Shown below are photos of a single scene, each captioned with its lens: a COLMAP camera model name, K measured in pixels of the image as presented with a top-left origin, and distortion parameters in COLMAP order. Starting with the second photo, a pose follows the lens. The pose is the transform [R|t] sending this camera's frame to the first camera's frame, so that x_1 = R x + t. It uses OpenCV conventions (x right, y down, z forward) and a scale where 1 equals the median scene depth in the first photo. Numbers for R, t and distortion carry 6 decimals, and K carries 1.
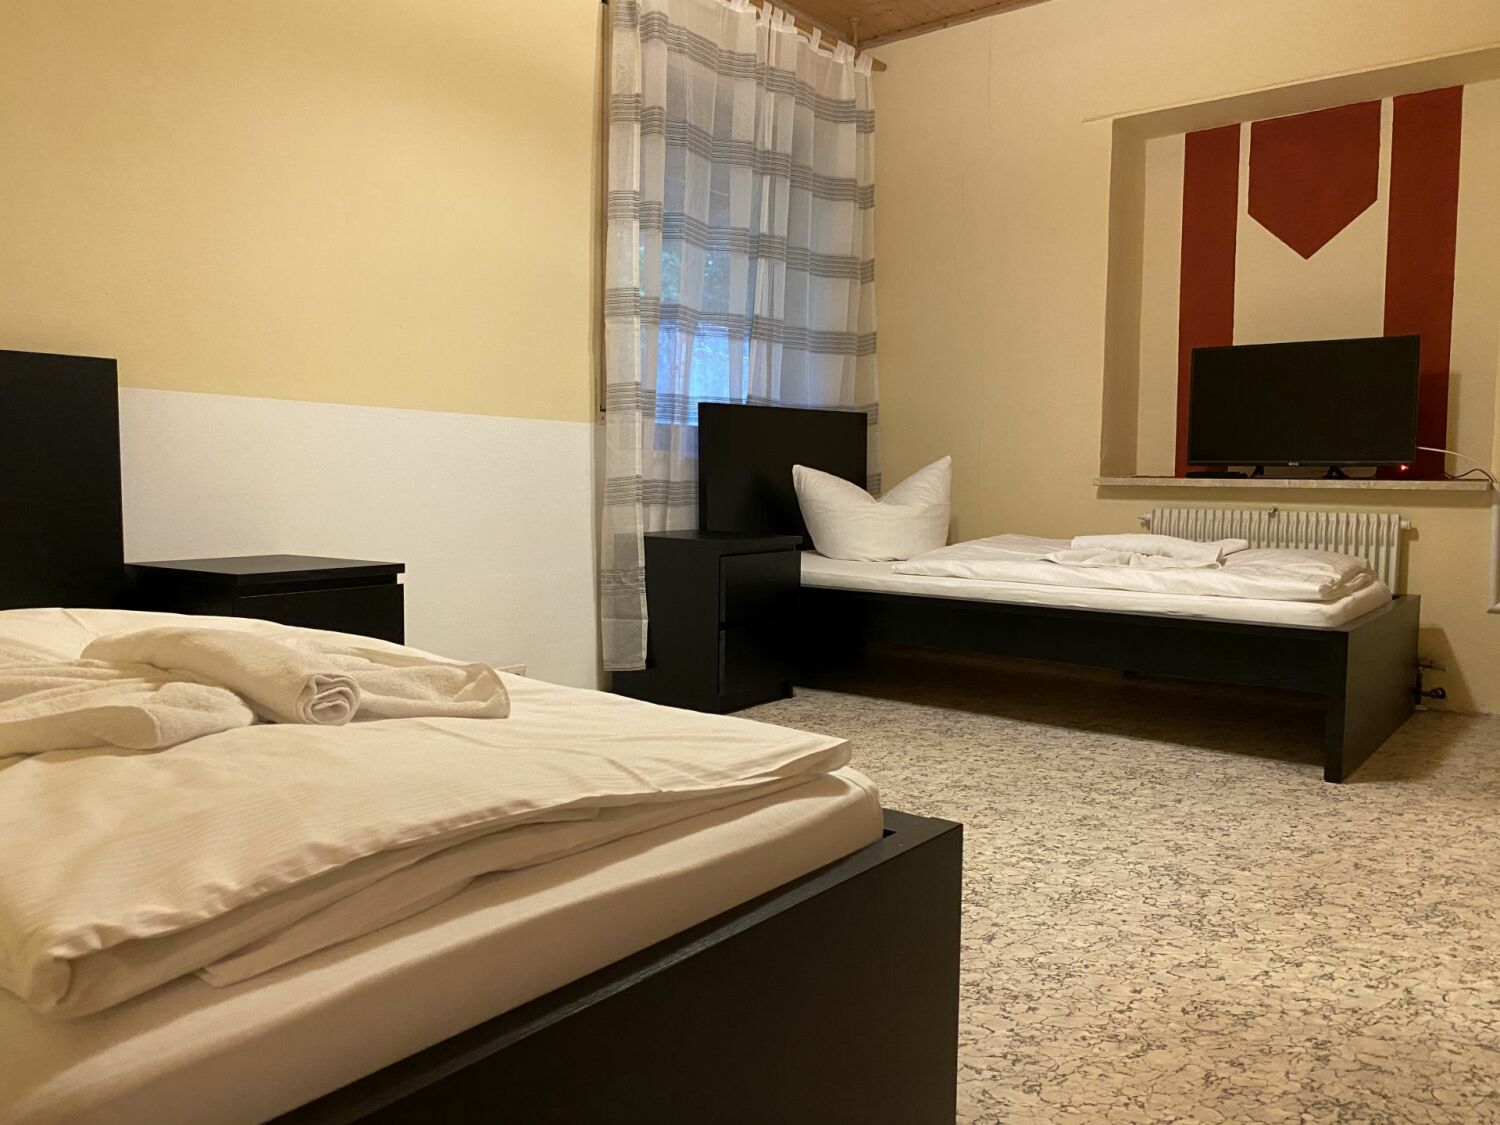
lens RADIAL K [[1139.8, 0, 750.0], [0, 1139.8, 562.5], [0, 0, 1]] dist [0.118275, -0.173350]
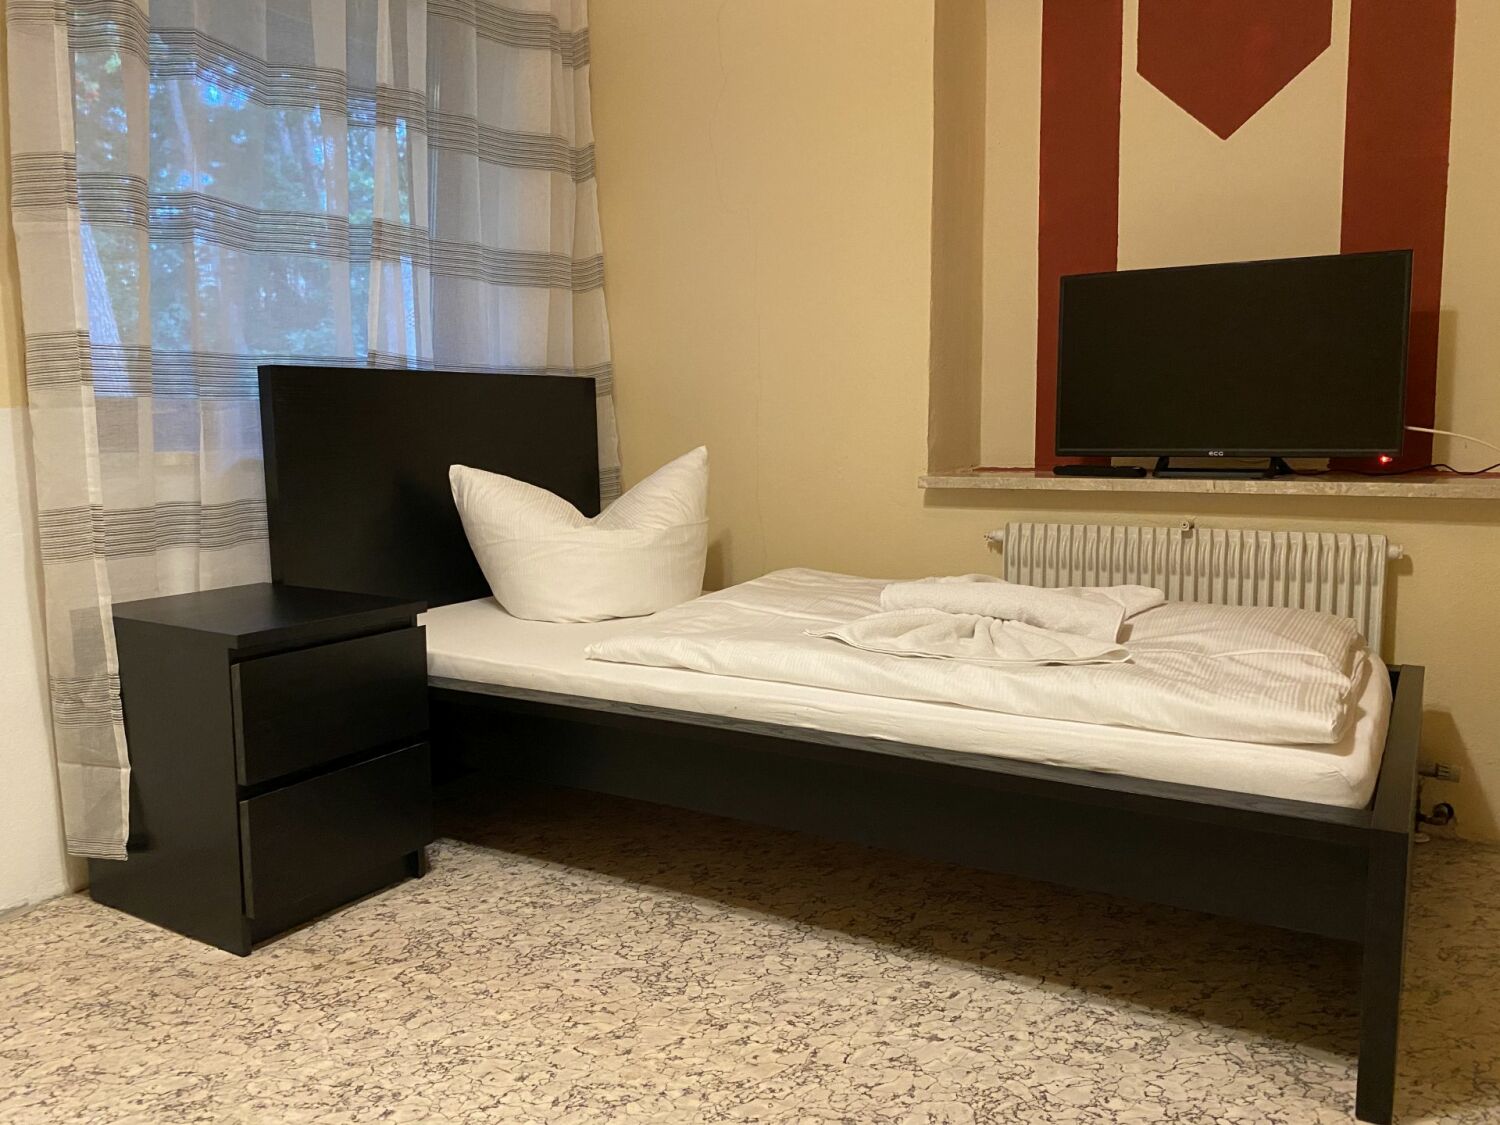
lens RADIAL K [[1139.8, 0, 750.0], [0, 1139.8, 562.5], [0, 0, 1]] dist [0.118275, -0.173350]
pose [[0.992062, -0.034630, 0.120889, 0.130237], [0.030042, 0.998765, 0.039571, -0.056556], [-0.122110, -0.035625, 0.991877, 0.385836]]
